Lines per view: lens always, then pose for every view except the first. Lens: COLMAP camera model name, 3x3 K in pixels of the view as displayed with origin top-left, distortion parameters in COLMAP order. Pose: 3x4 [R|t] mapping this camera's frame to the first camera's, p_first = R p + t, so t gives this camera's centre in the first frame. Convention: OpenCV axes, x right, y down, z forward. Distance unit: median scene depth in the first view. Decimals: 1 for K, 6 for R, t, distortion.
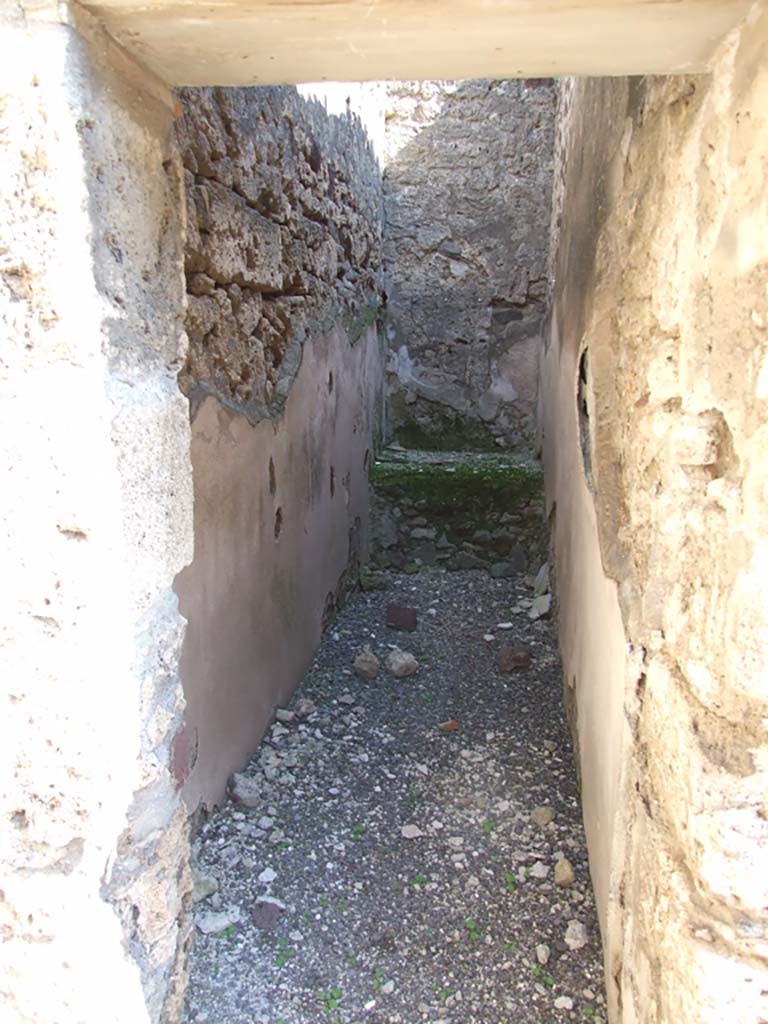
lens RADIAL K [[852.4, 0, 384.0], [0, 852.4, 512.0], [0, 0, 1]] dist [-0.002039, -0.000151]
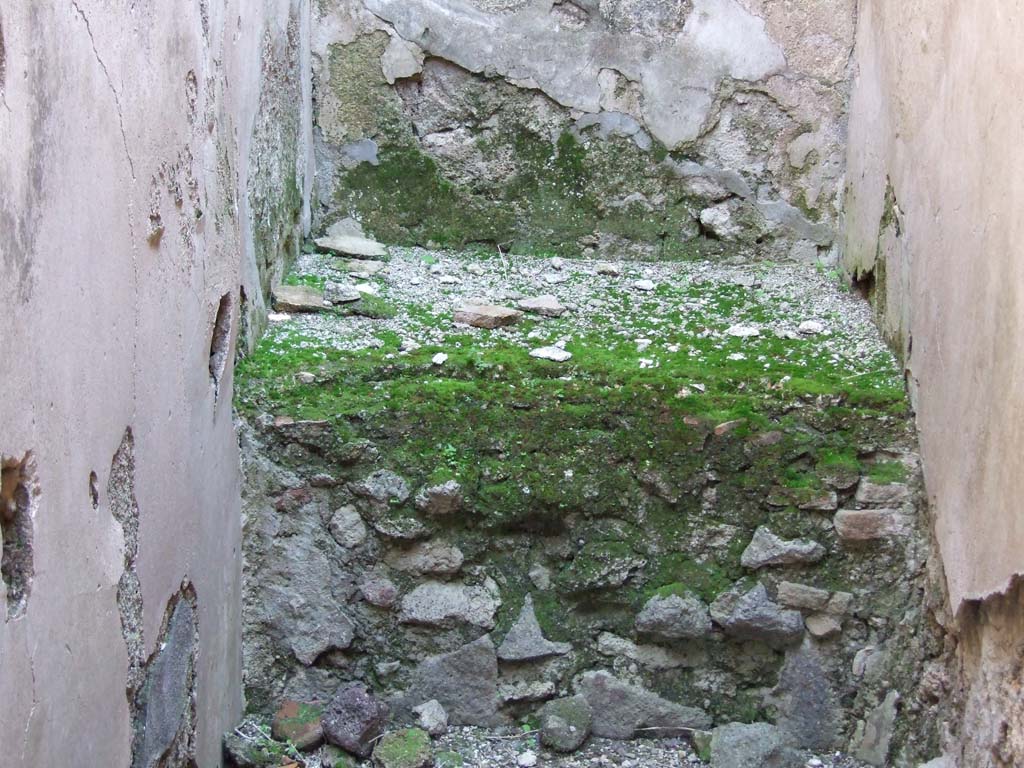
lens RADIAL K [[1688.9, 0, 512.0], [0, 1688.9, 384.0], [0, 0, 1]] dist [0.046282, 0.079763]
pose [[0.996081, -0.007680, 0.088108, 0.018500], [-0.001337, 0.994802, 0.101823, -0.089336], [-0.088432, -0.101542, 0.990893, 0.458793]]
